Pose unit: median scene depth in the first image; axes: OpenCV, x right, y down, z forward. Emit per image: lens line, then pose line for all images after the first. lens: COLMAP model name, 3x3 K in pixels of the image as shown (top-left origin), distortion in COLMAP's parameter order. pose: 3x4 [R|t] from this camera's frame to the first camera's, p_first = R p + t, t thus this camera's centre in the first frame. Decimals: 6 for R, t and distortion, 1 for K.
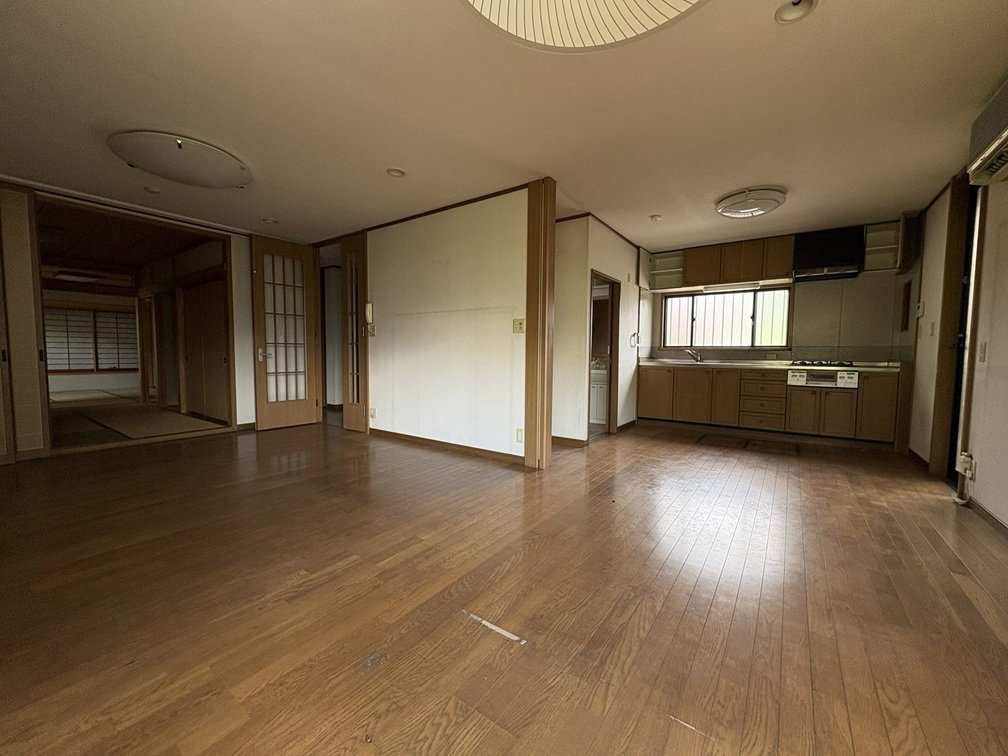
lens RADIAL K [[402.1, 0, 502.9], [0, 402.1, 378.4], [0, 0, 1]] dist [-0.002141, -0.000267]
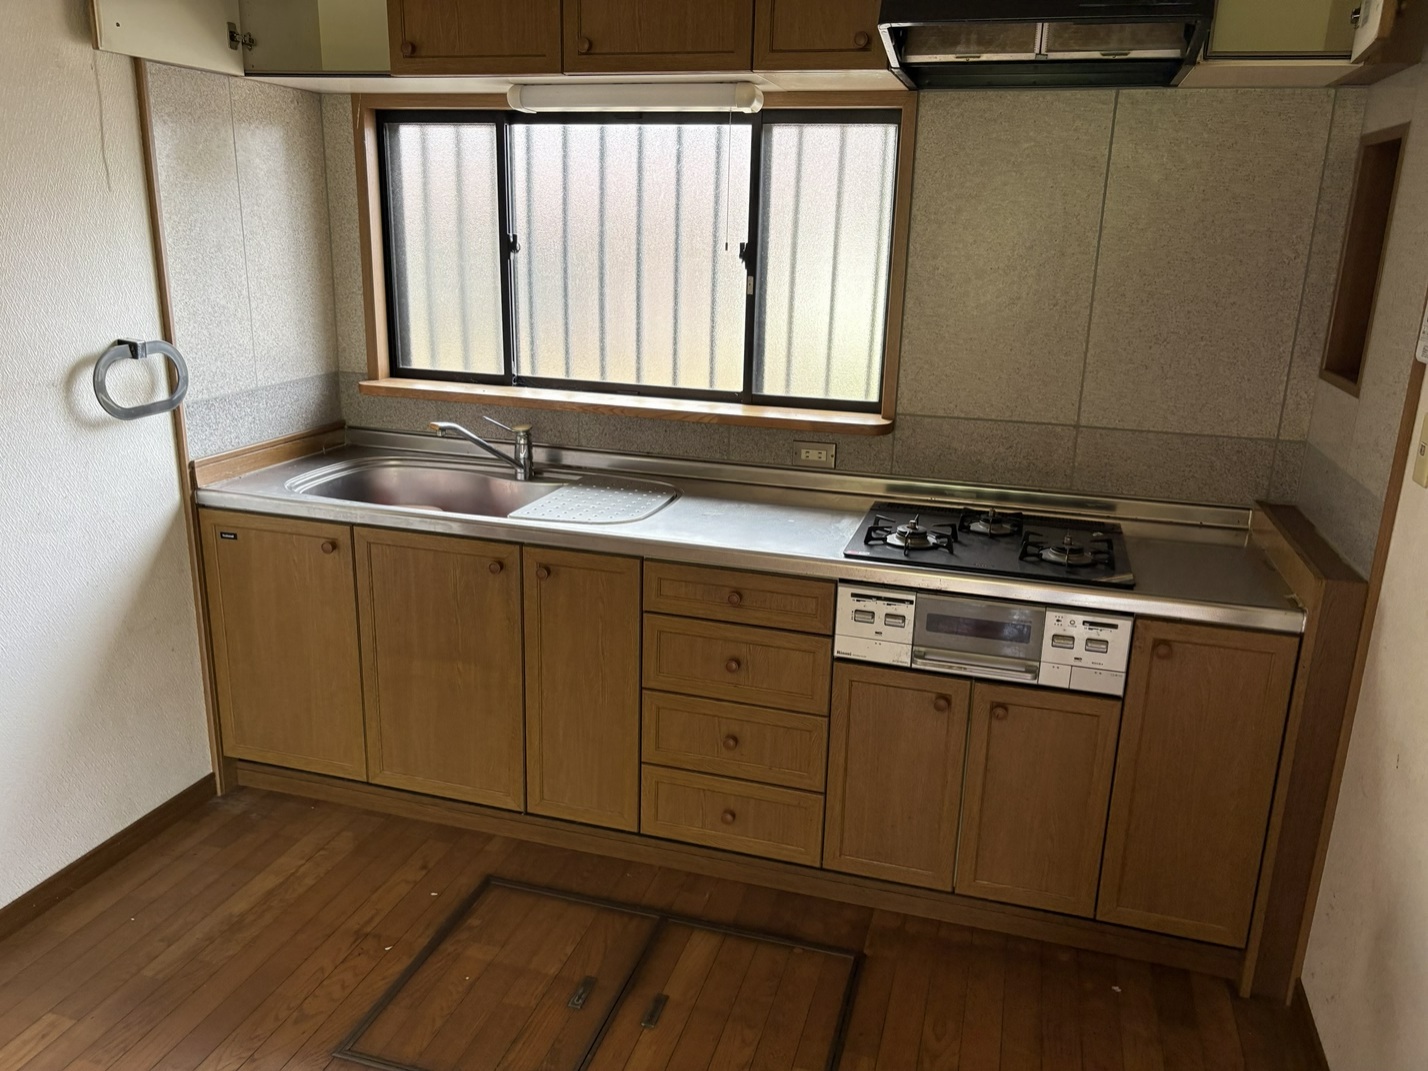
lens RADIAL K [[1086.1, 0, 715.6], [0, 1086.1, 534.1], [0, 0, 1]] dist [0.000583, 0.003893]
pose [[0.945992, -0.072029, 0.316087, 0.483032], [0.001941, 0.976246, 0.216655, -0.152566], [-0.324184, -0.204340, 0.923661, 0.534980]]
